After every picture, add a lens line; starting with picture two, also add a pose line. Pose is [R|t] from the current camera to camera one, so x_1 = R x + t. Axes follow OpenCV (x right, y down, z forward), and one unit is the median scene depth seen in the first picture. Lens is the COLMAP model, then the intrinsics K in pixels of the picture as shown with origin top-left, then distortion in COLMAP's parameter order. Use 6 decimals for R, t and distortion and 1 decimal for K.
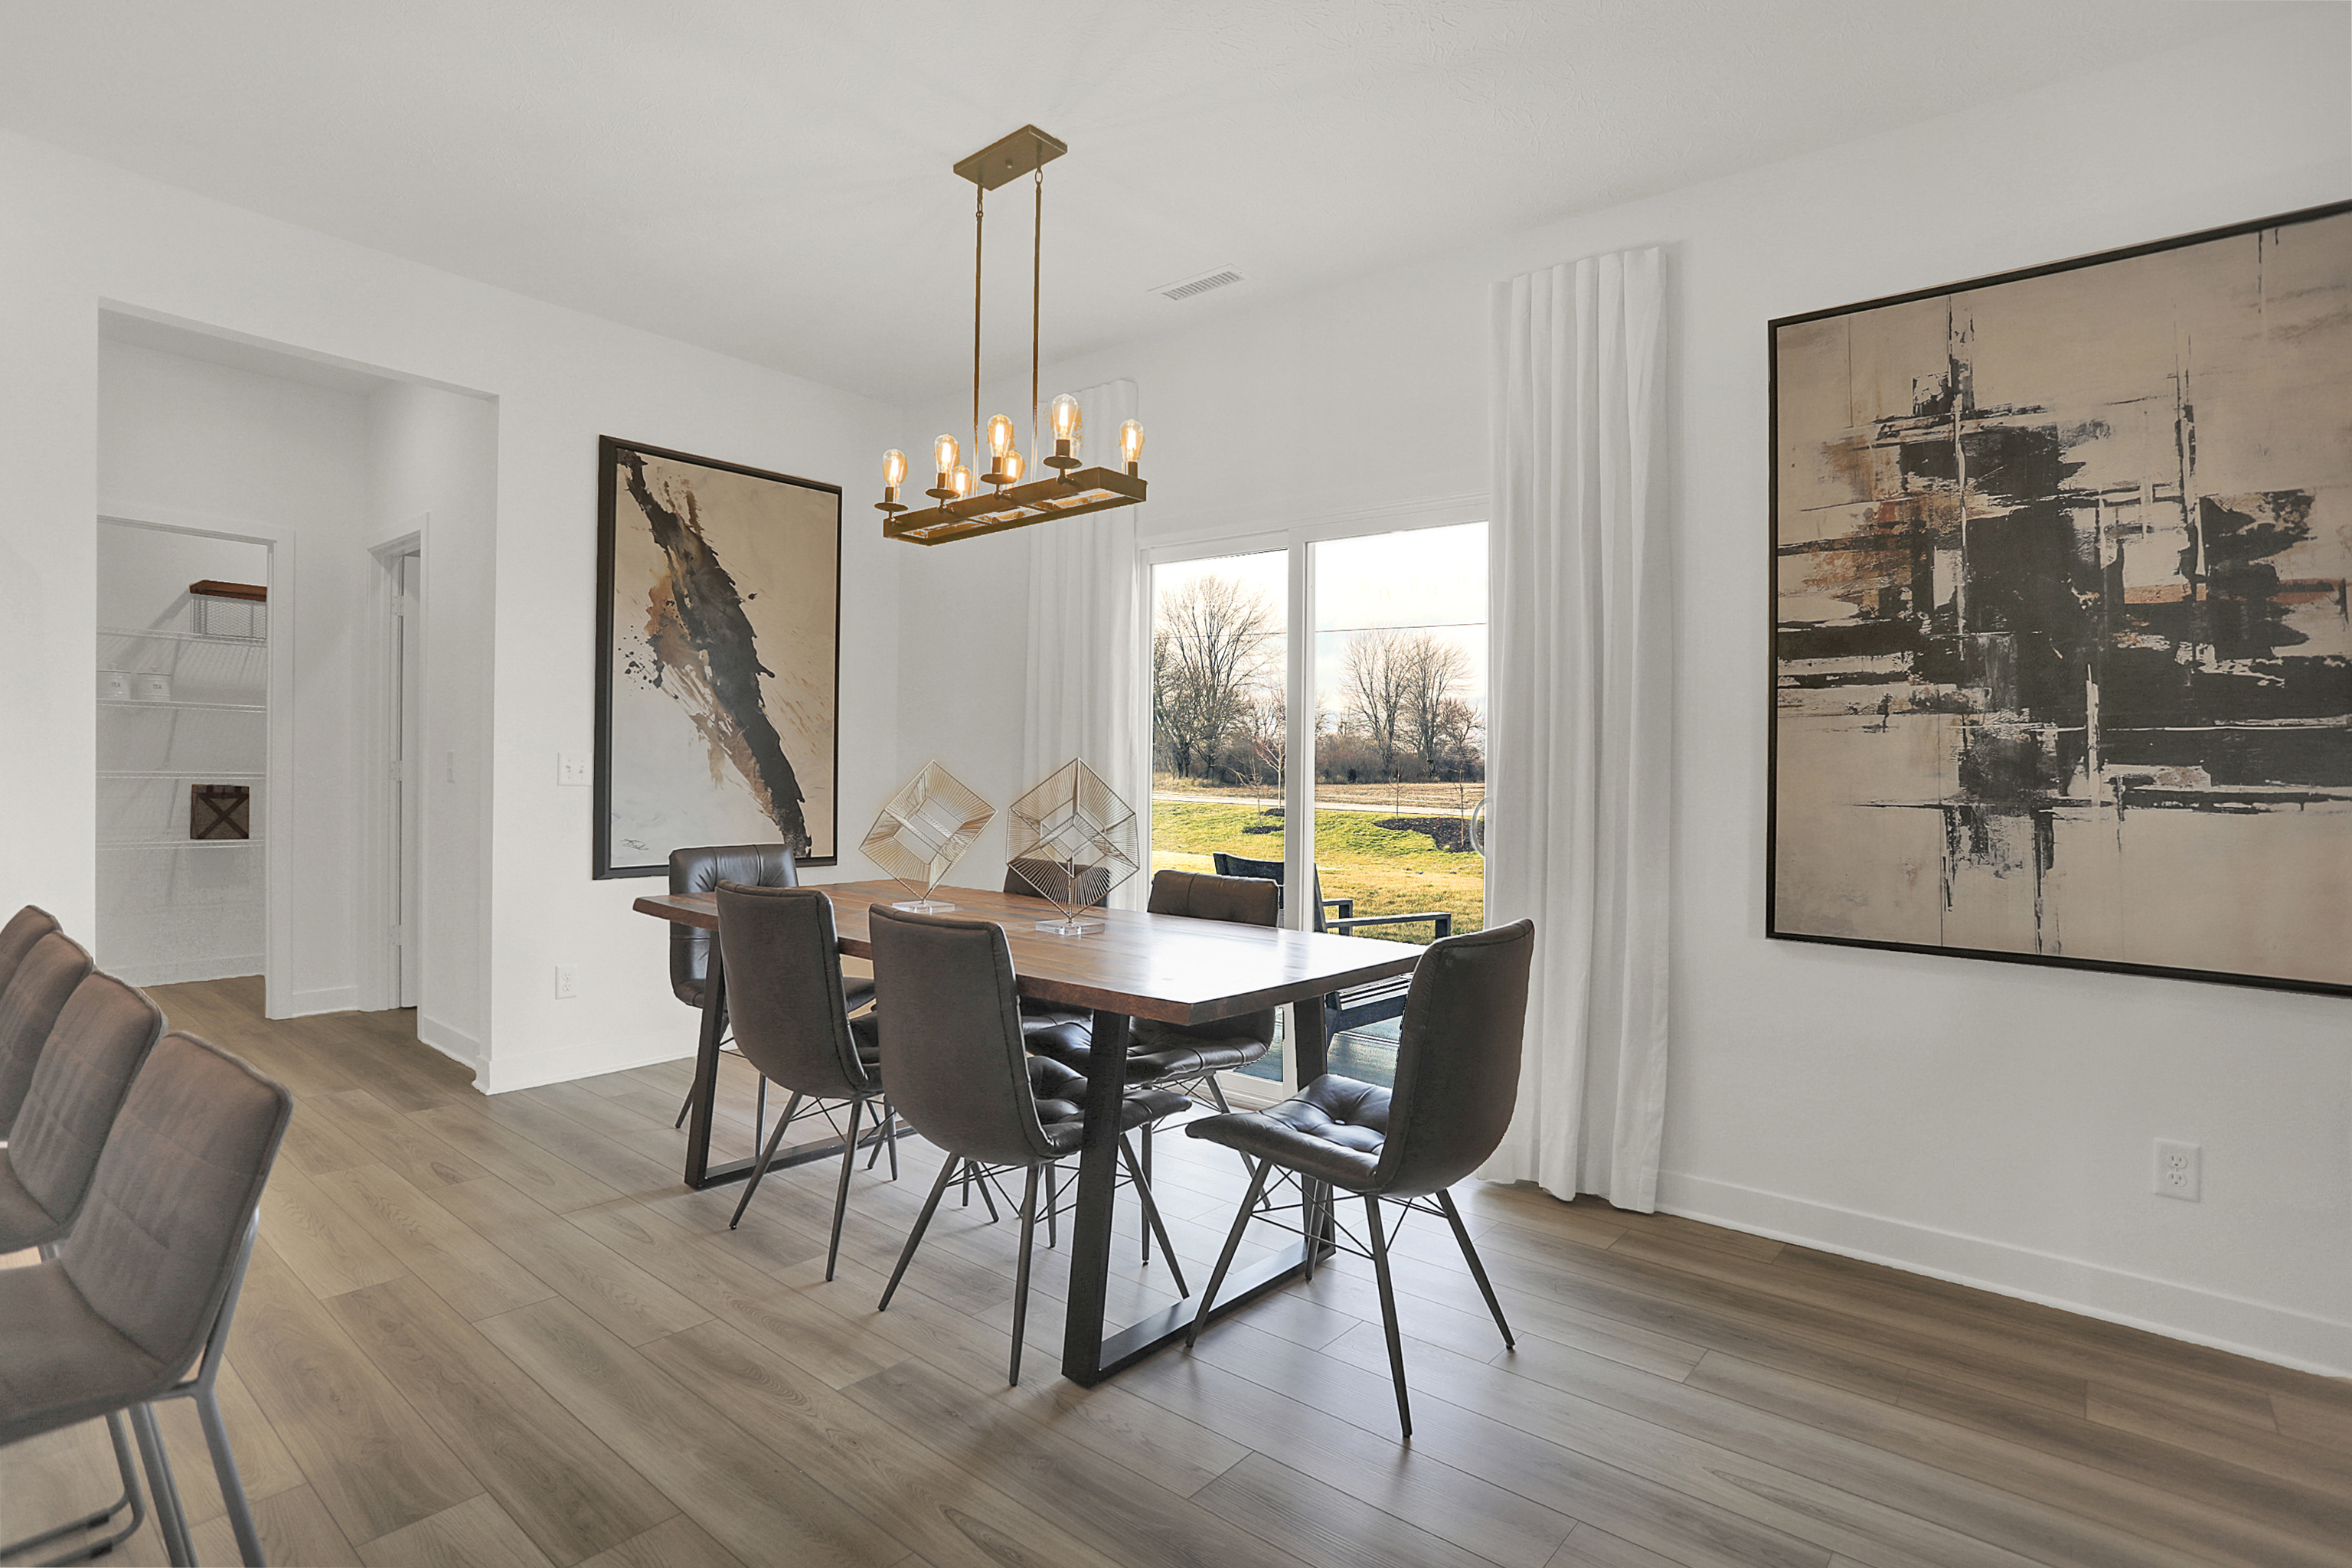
lens RADIAL K [[1197.5, 0, 1183.9], [0, 1197.5, 739.9], [0, 0, 1]] dist [-0.060392, 0.028622]
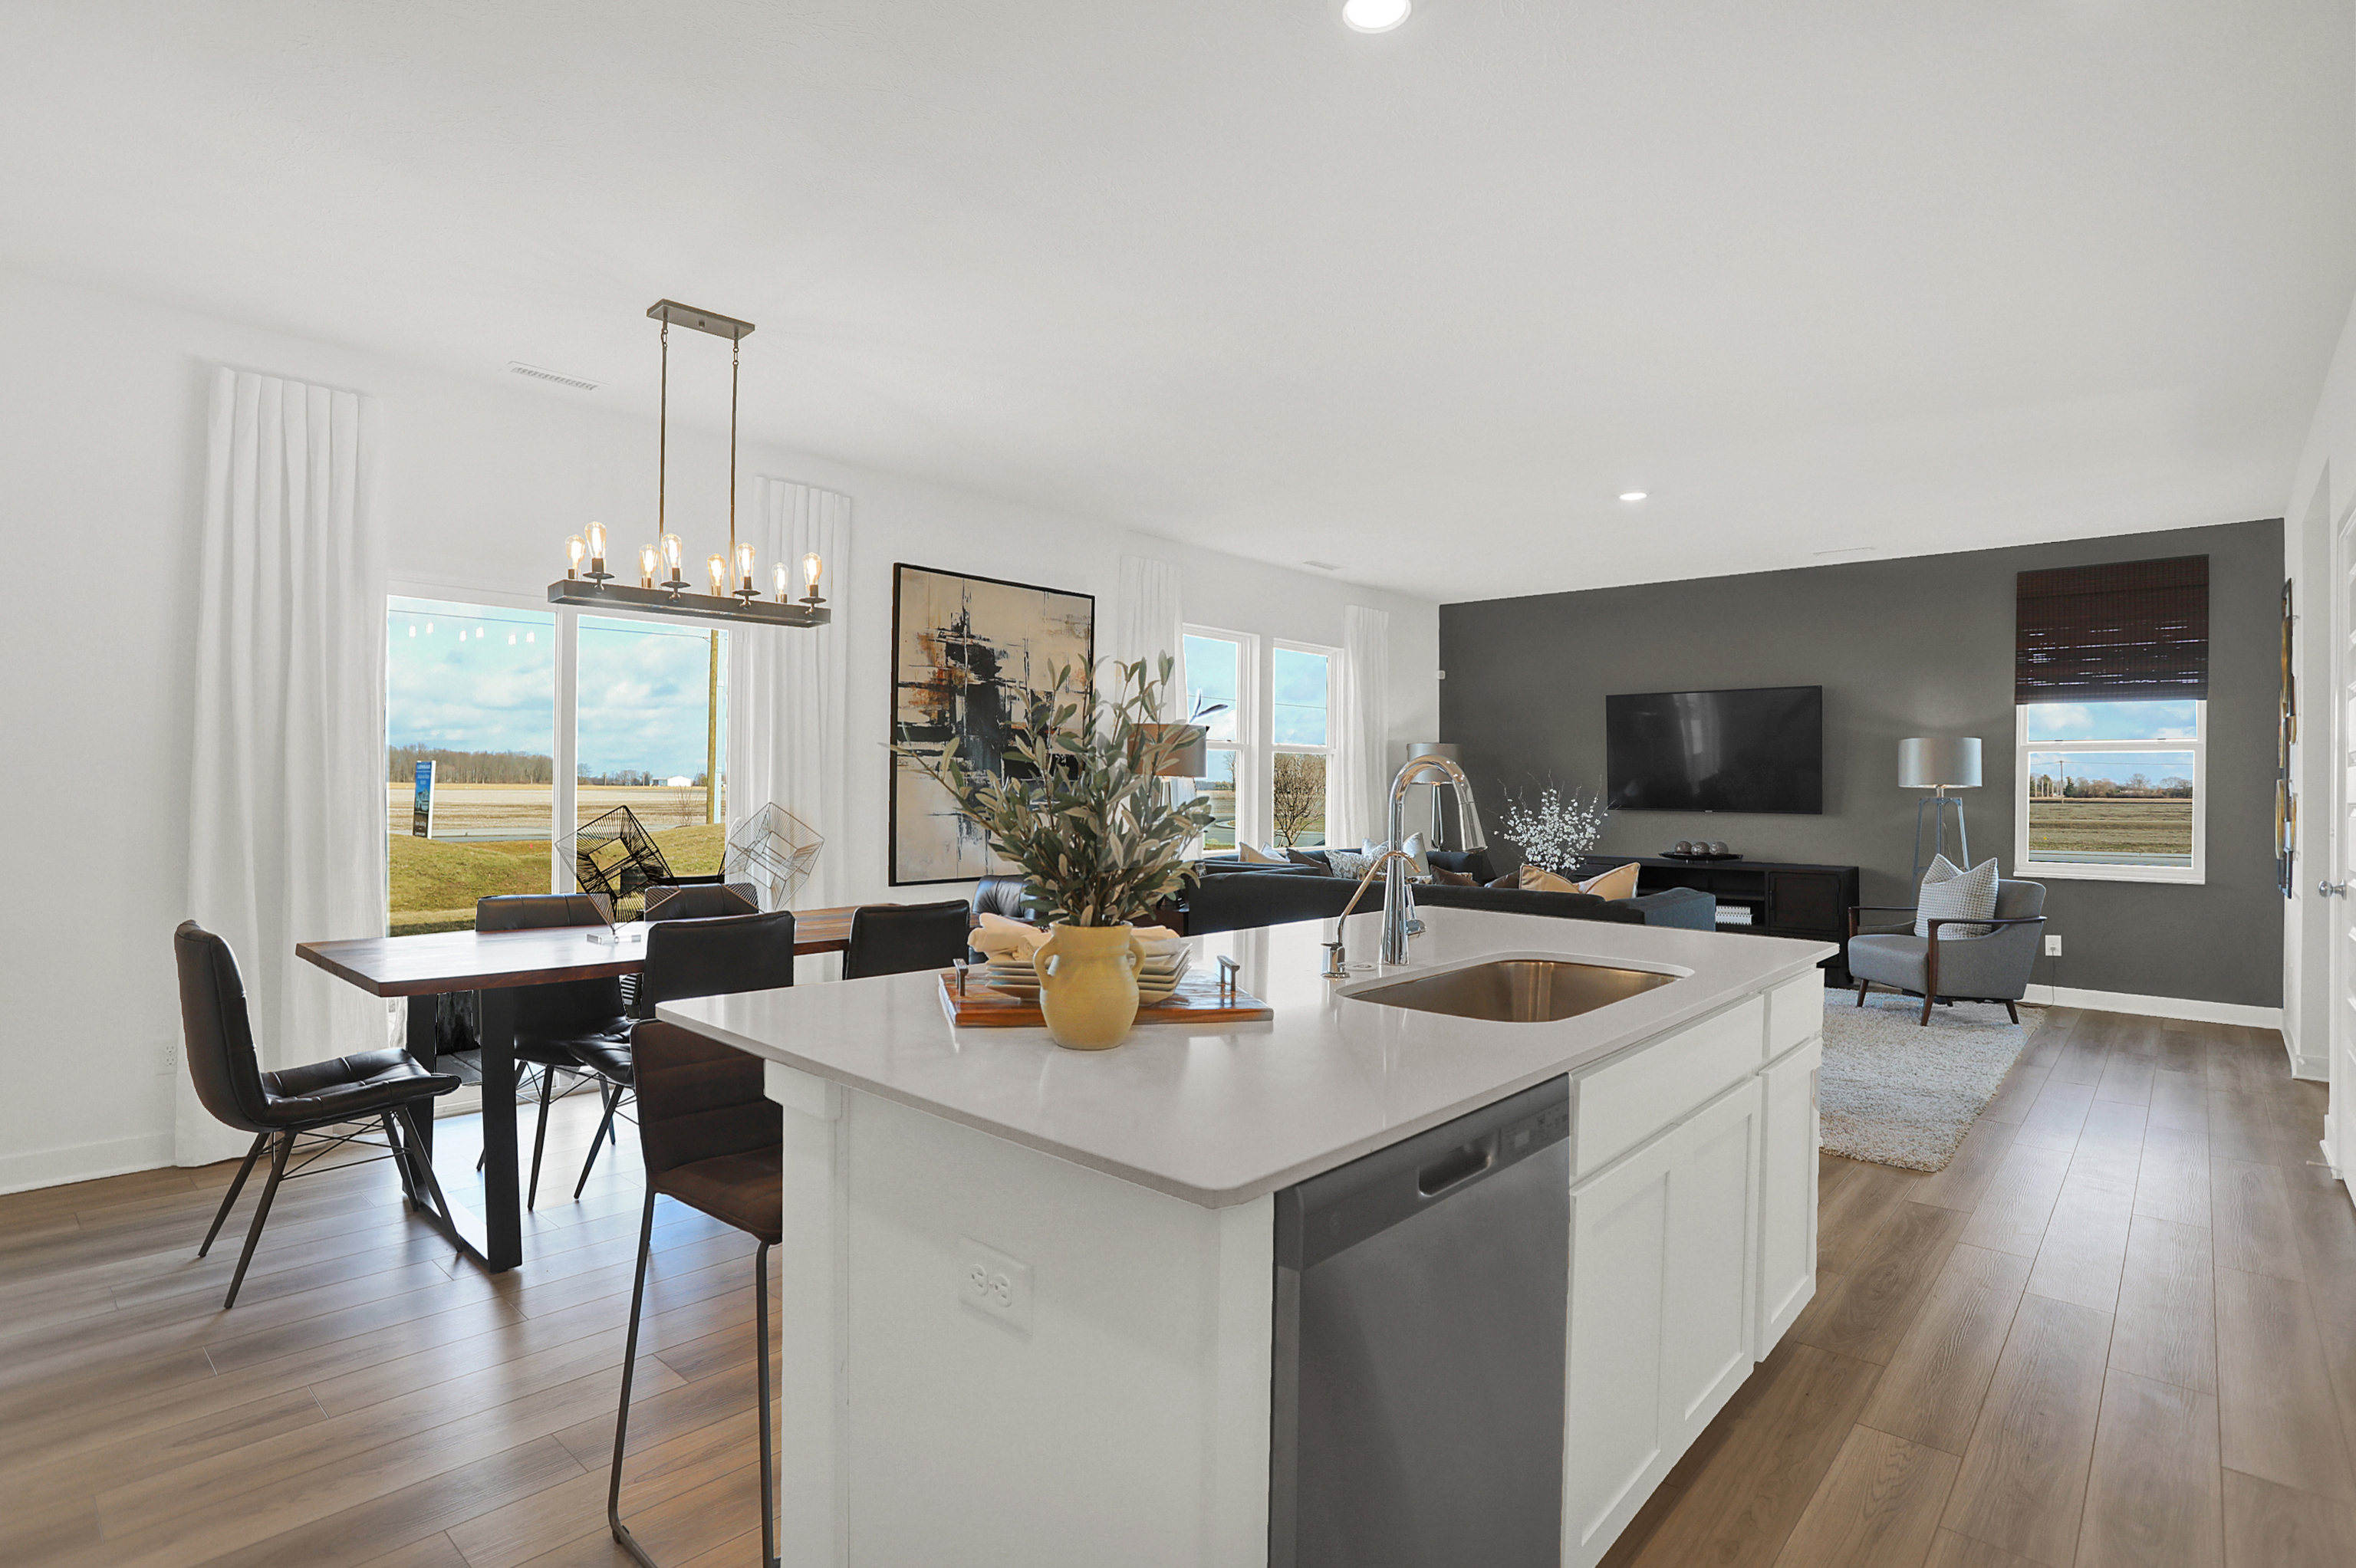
lens RADIAL K [[1189.3, 0, 1178.0], [0, 1189.3, 784.0], [0, 0, 1]] dist [-0.059142, 0.027739]
pose [[0.033649, -0.010582, 0.999378, -1.417336], [-0.024767, 0.999628, 0.011419, -0.031276], [-0.999127, -0.025136, 0.033374, 0.478917]]
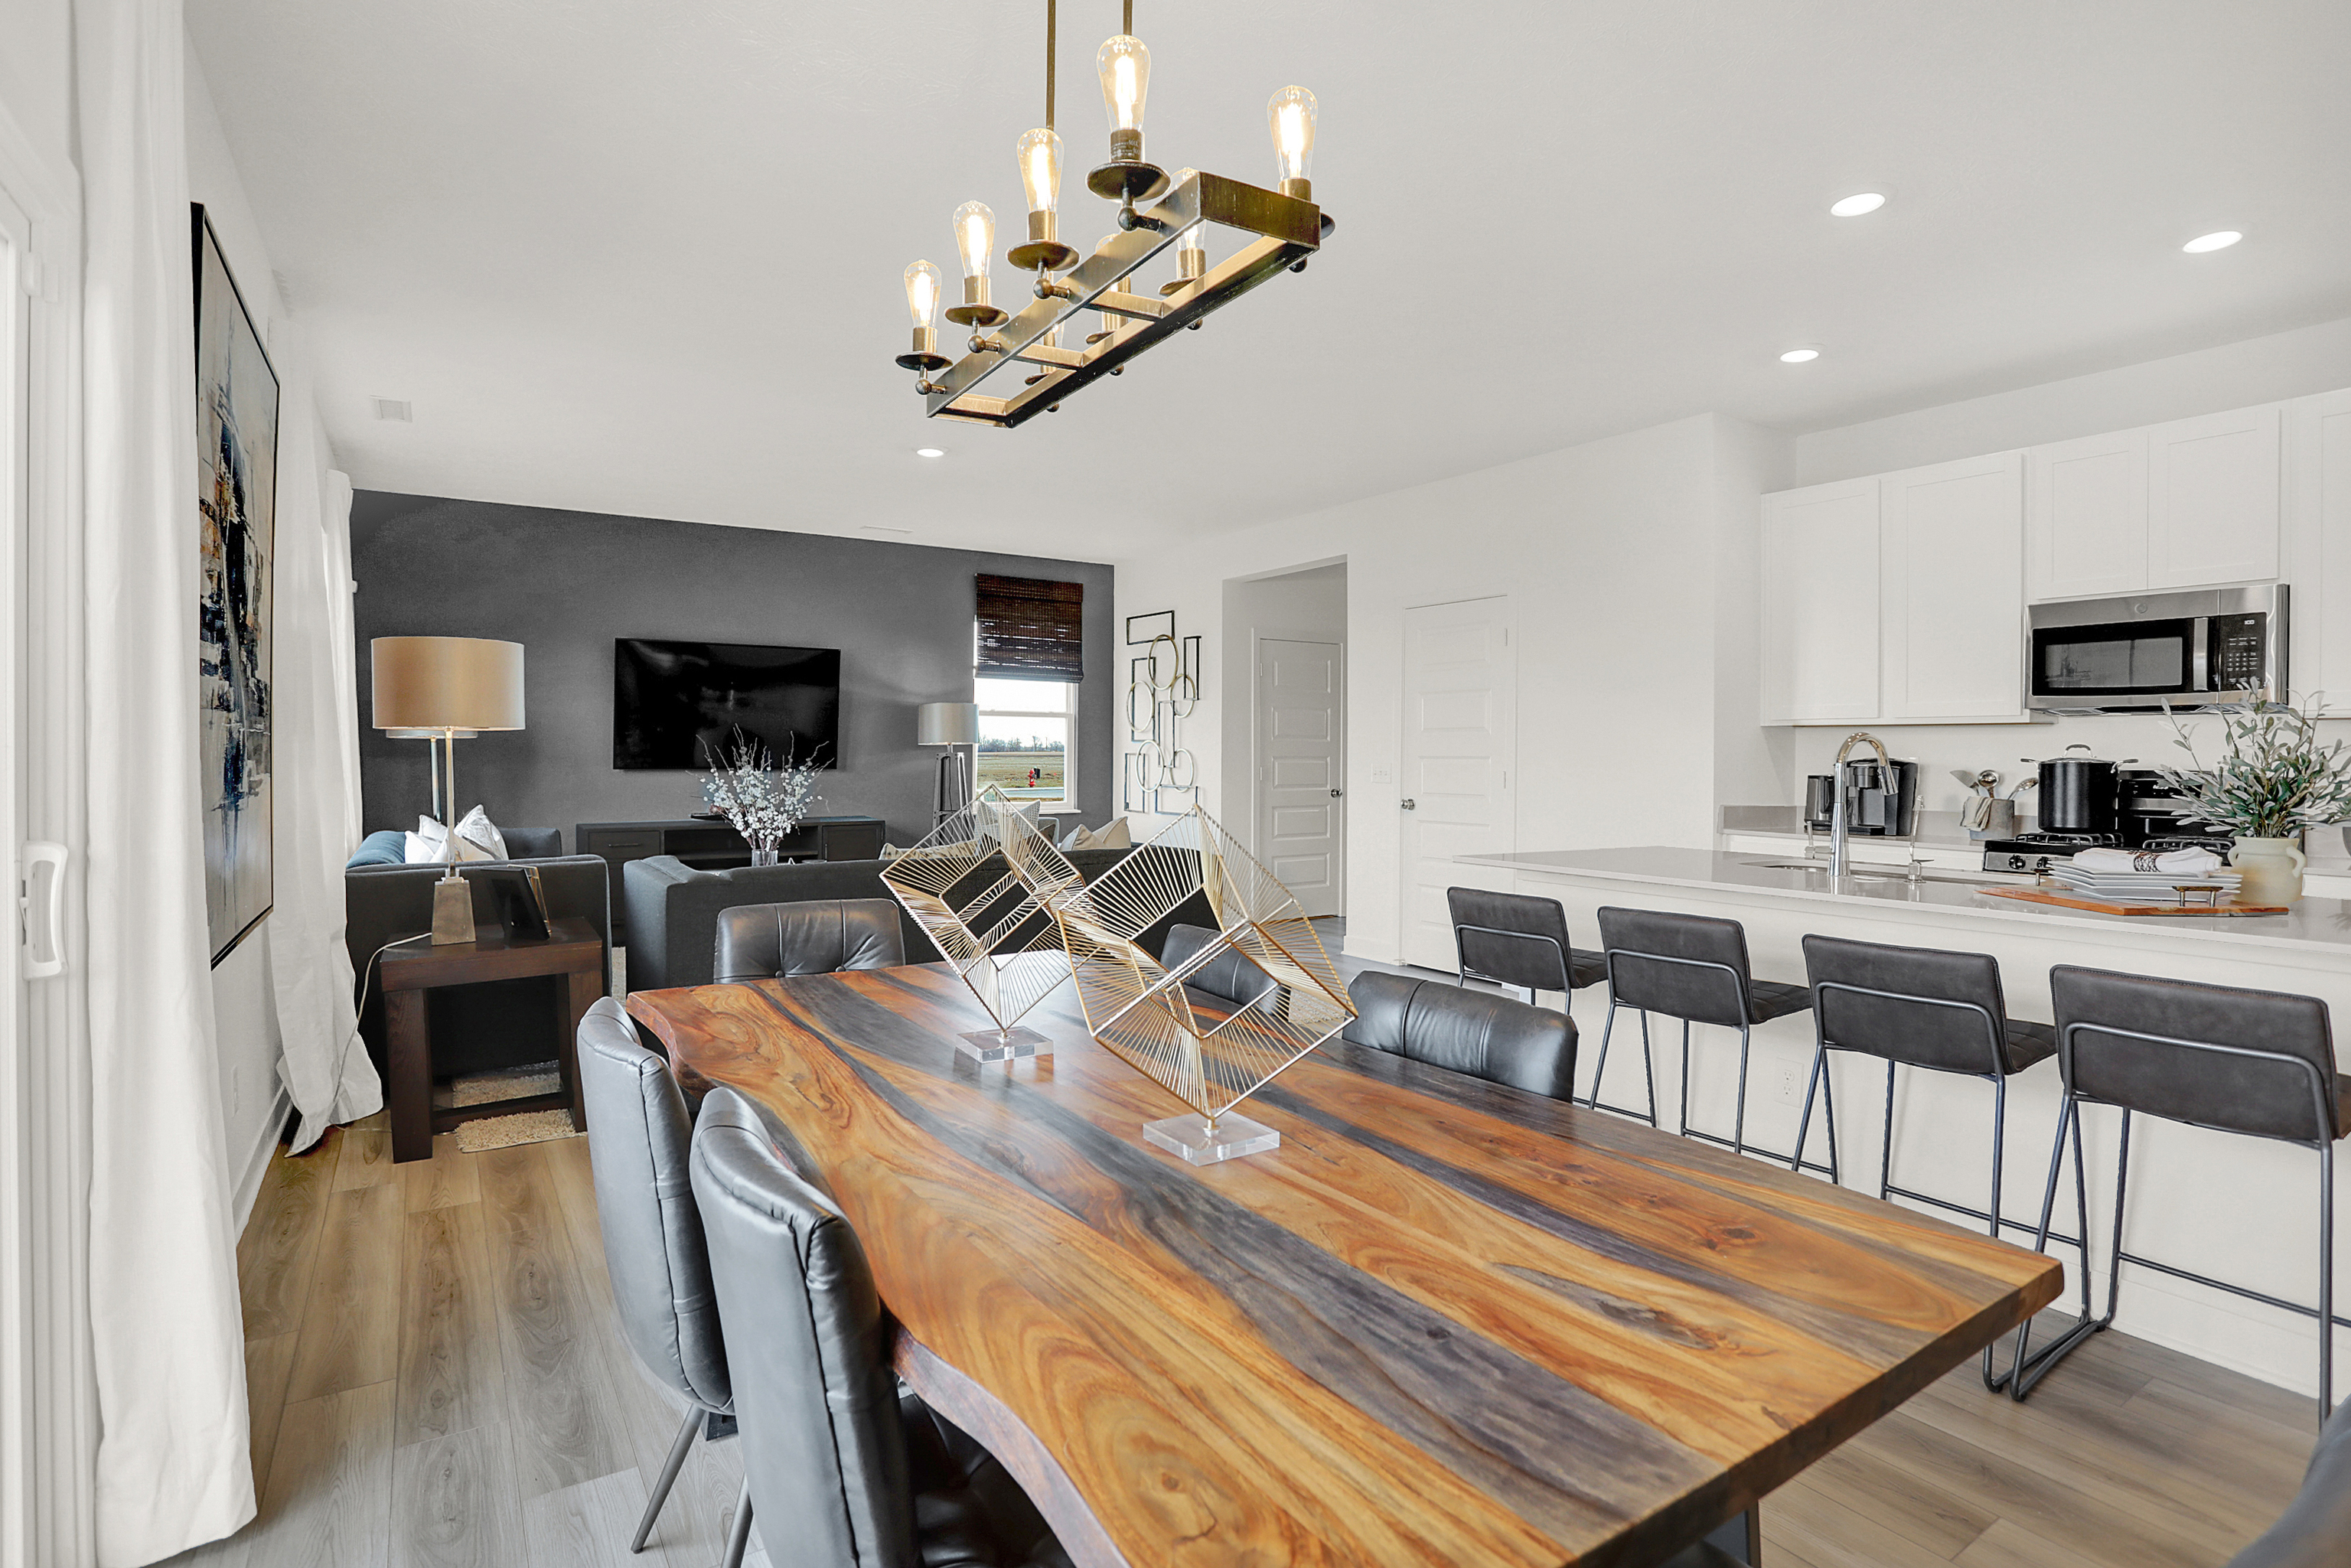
lens RADIAL K [[1153.9, 0, 1185.3], [0, 1153.9, 763.2], [0, 0, 1]] dist [-0.077981, 0.026047]
pose [[-0.960058, -0.016559, 0.279311, -0.338060], [-0.018712, 0.999812, -0.005043, 0.011120], [-0.279175, -0.010068, -0.960188, 1.500831]]
